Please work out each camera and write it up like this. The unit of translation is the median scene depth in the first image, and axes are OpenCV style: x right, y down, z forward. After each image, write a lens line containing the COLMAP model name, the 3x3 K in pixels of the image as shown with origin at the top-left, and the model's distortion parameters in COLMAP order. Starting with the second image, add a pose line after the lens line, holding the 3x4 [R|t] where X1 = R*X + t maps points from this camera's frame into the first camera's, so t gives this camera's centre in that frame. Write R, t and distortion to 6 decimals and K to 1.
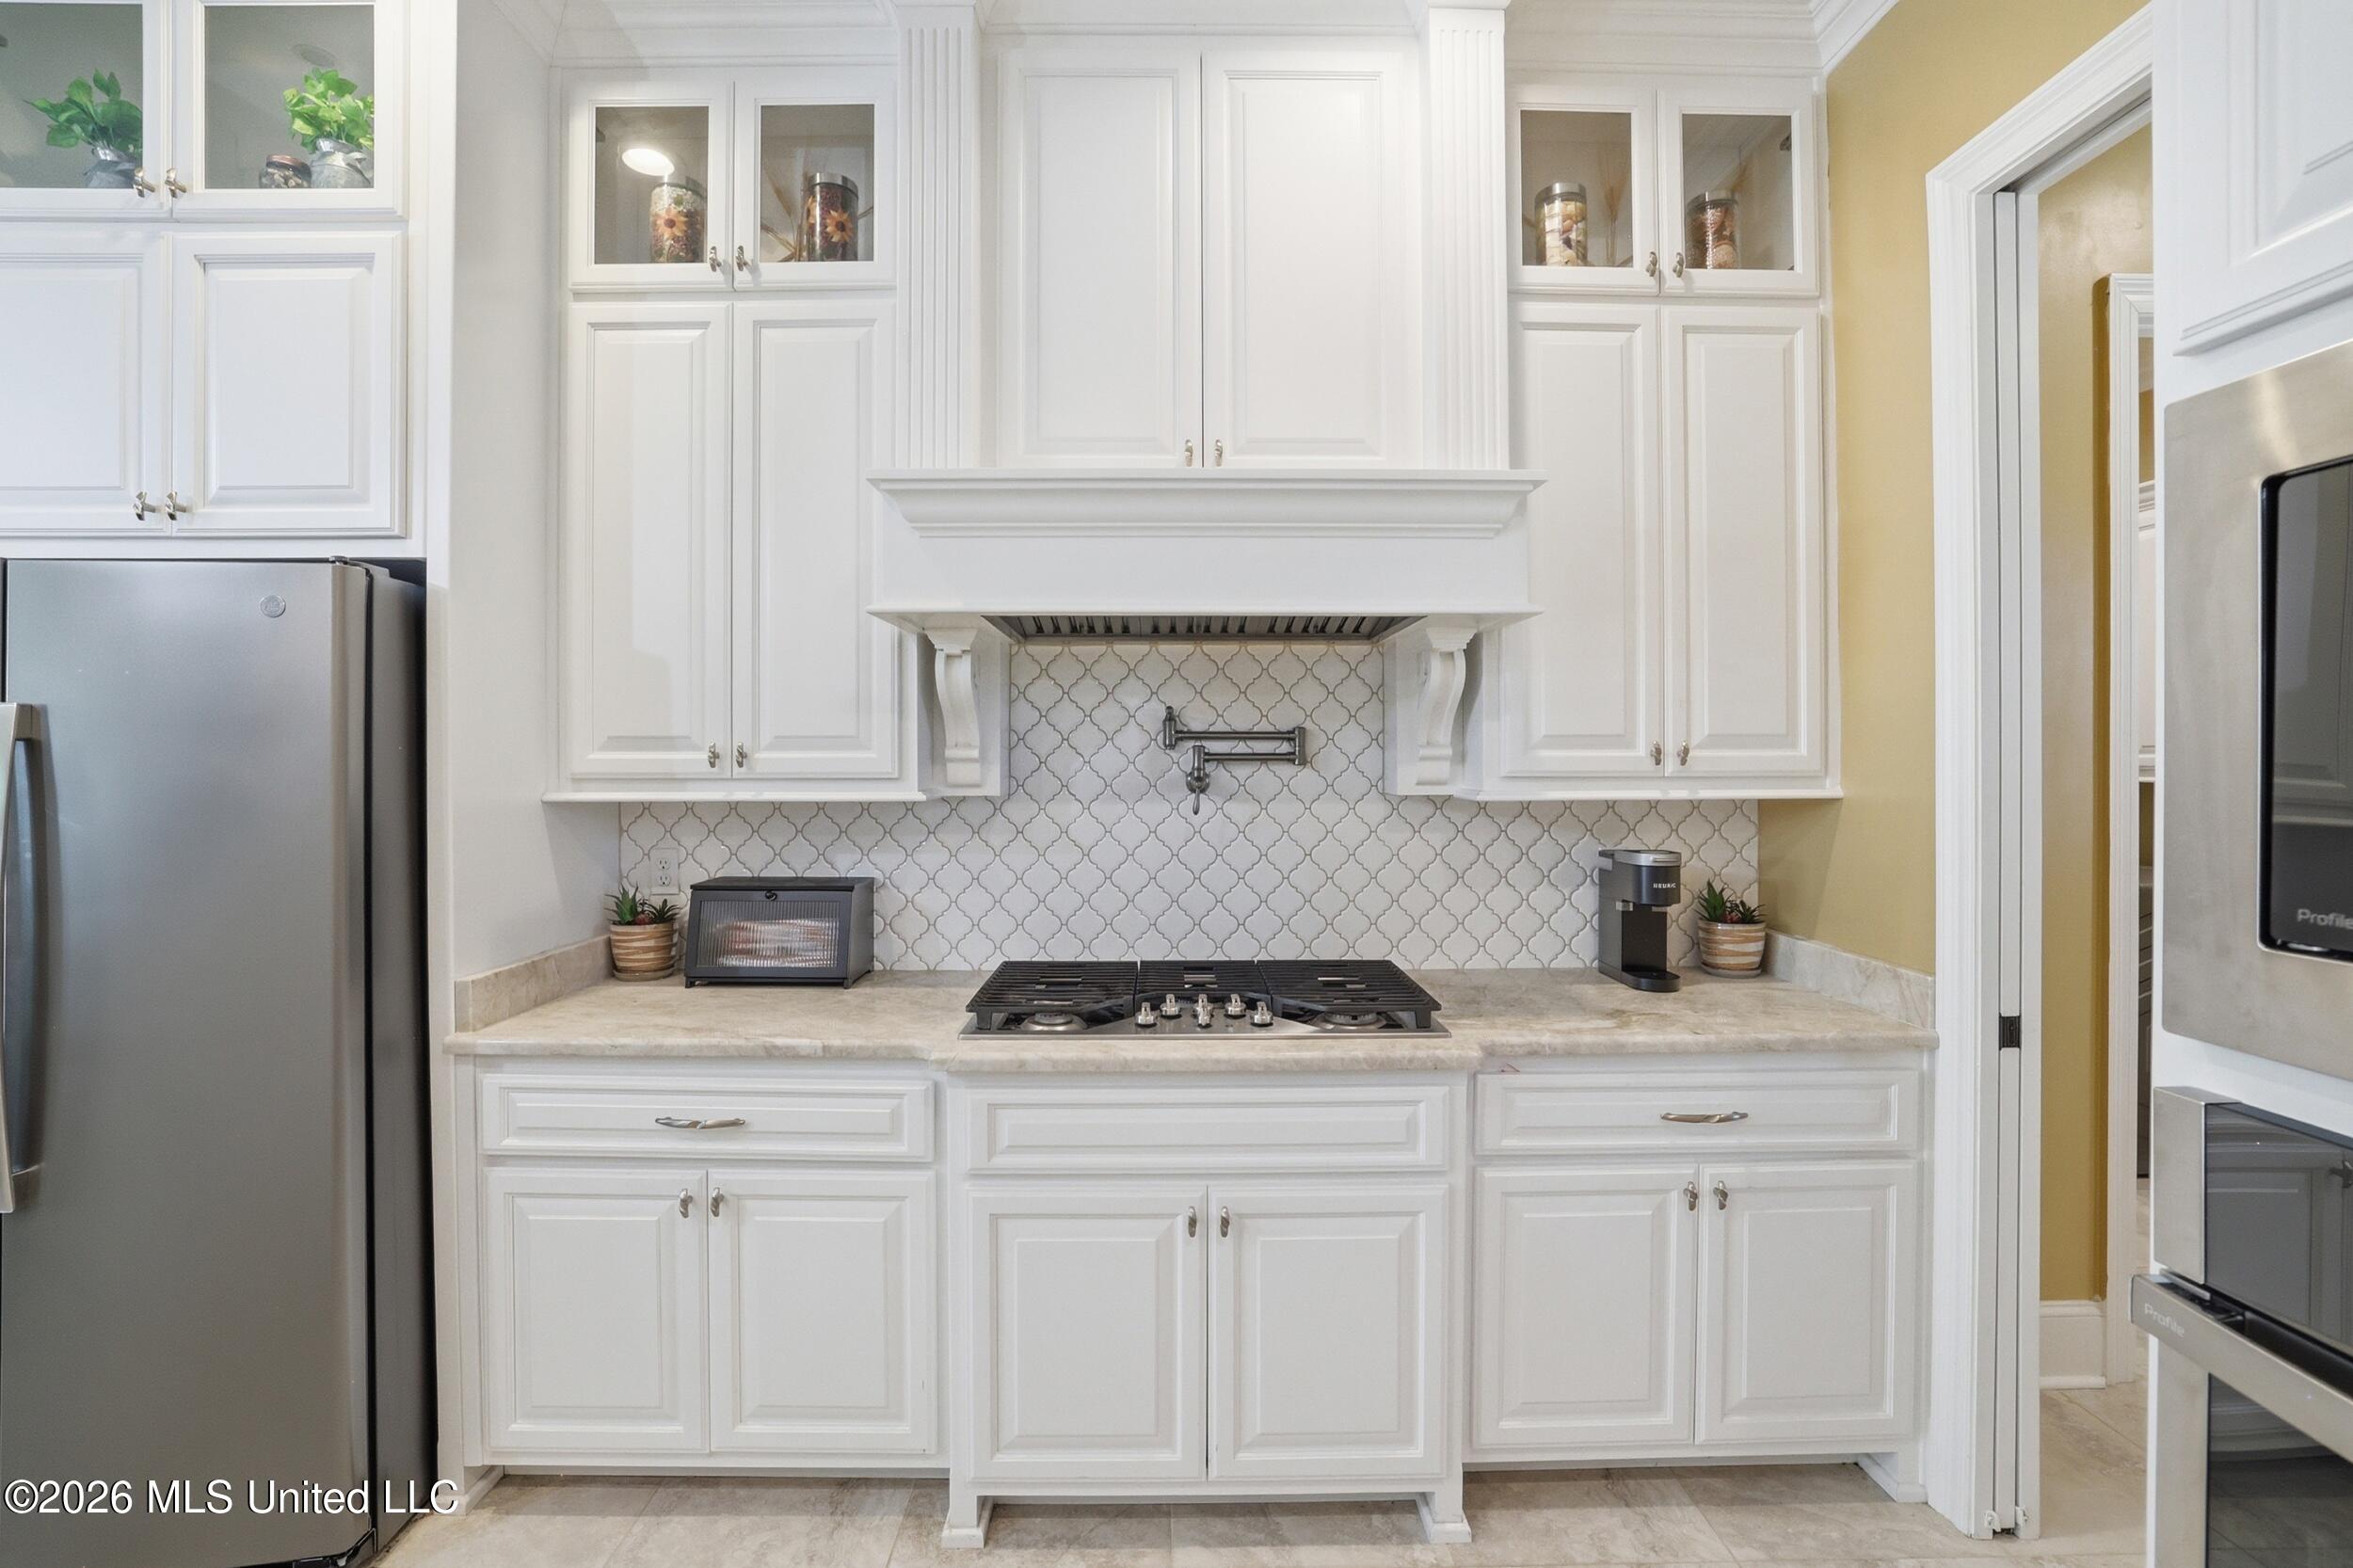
lens RADIAL K [[1025.8, 0, 1166.9], [0, 1025.8, 759.4], [0, 0, 1]] dist [-0.048828, 0.018804]
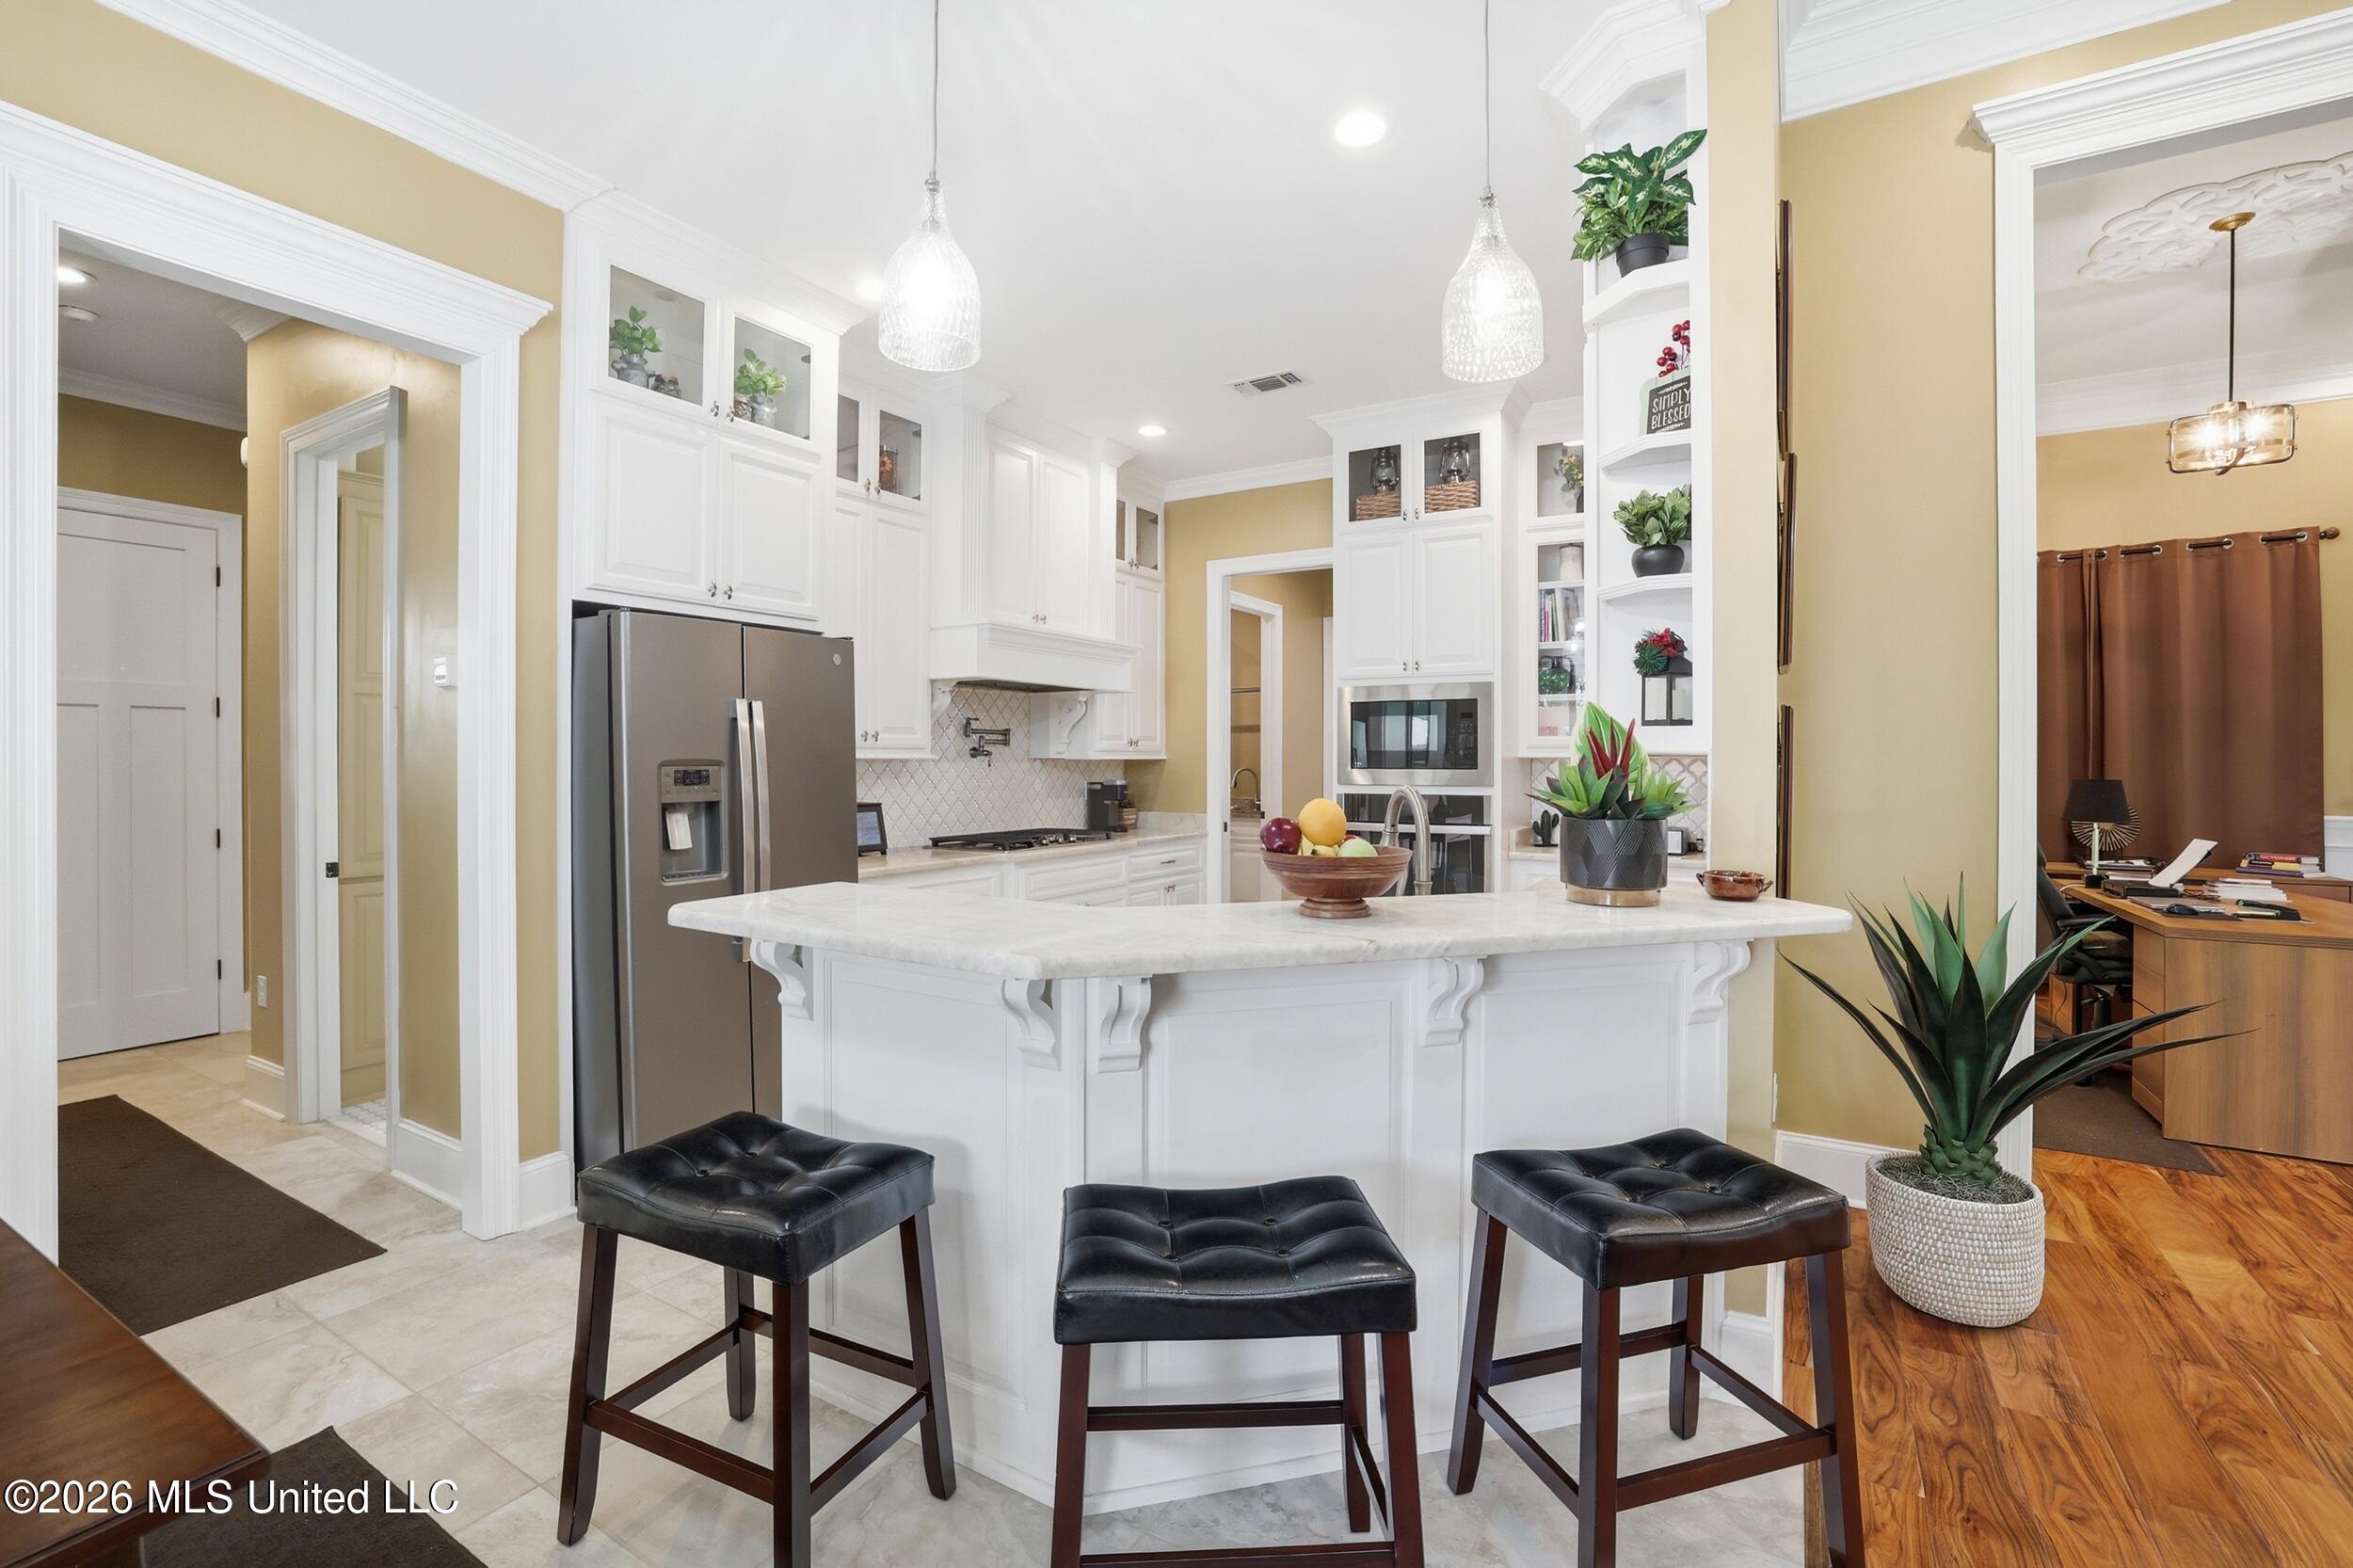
lens RADIAL K [[1025.8, 0, 1166.9], [0, 1025.8, 759.4], [0, 0, 1]] dist [-0.048828, 0.018804]
pose [[0.536061, 0.003373, 0.844173, -1.649162], [-0.004656, 0.999989, -0.001039, 0.038420], [-0.844167, -0.003373, 0.536070, -0.516479]]
